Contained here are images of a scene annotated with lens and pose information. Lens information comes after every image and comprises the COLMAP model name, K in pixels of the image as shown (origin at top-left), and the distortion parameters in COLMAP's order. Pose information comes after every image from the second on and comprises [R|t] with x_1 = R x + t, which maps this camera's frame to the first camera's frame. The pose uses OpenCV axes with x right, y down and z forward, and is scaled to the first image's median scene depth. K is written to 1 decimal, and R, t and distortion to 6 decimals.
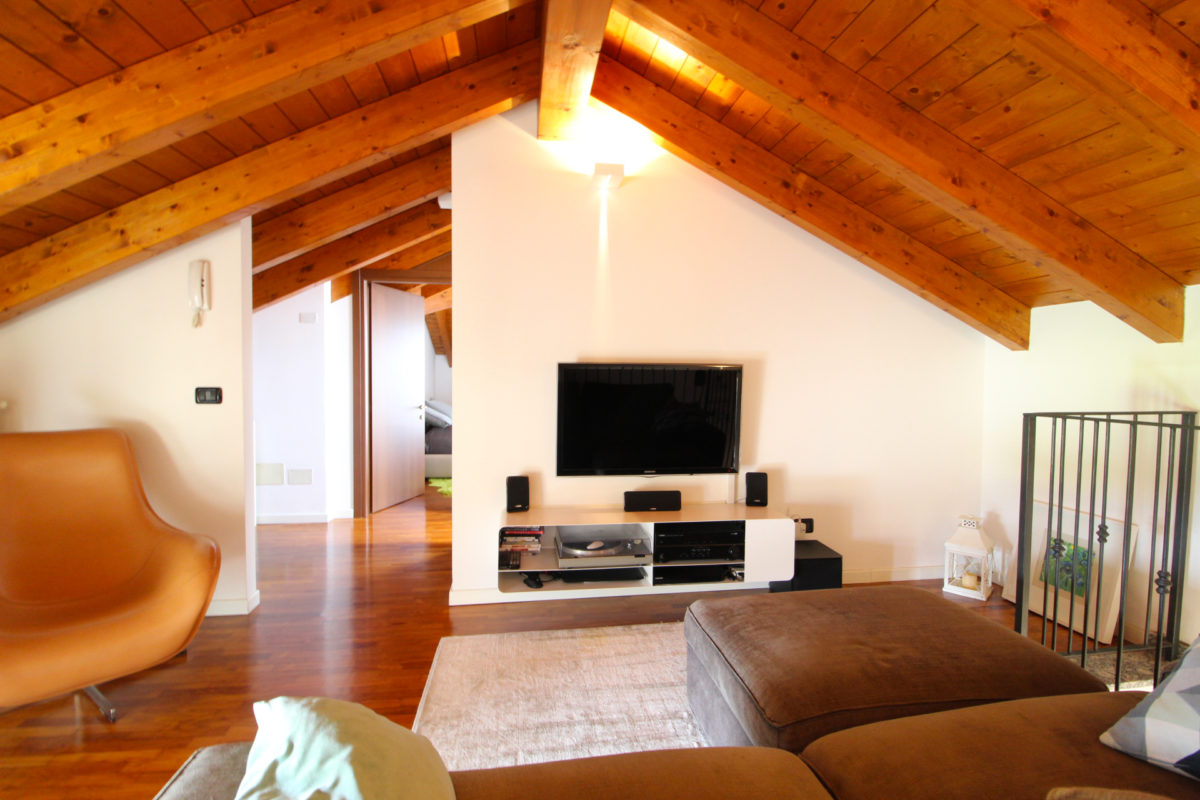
lens RADIAL K [[563.3, 0, 609.3], [0, 563.3, 395.3], [0, 0, 1]] dist [0.000931, -0.013413]
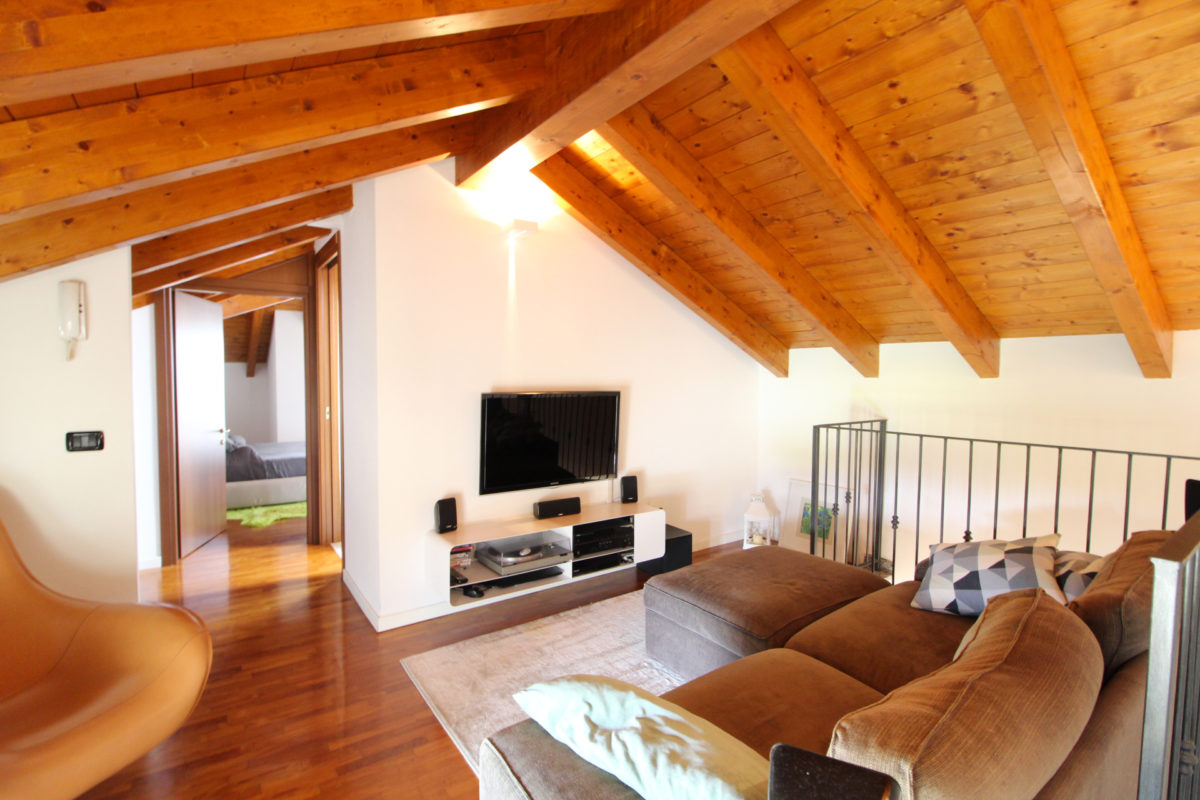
lens RADIAL K [[563.3, 0, 609.3], [0, 563.3, 395.3], [0, 0, 1]] dist [0.000931, -0.013413]
pose [[0.886026, -0.019386, 0.463229, -0.406623], [0.017597, 0.999812, 0.008183, -0.061765], [-0.463301, 0.000901, 0.886201, -0.106559]]
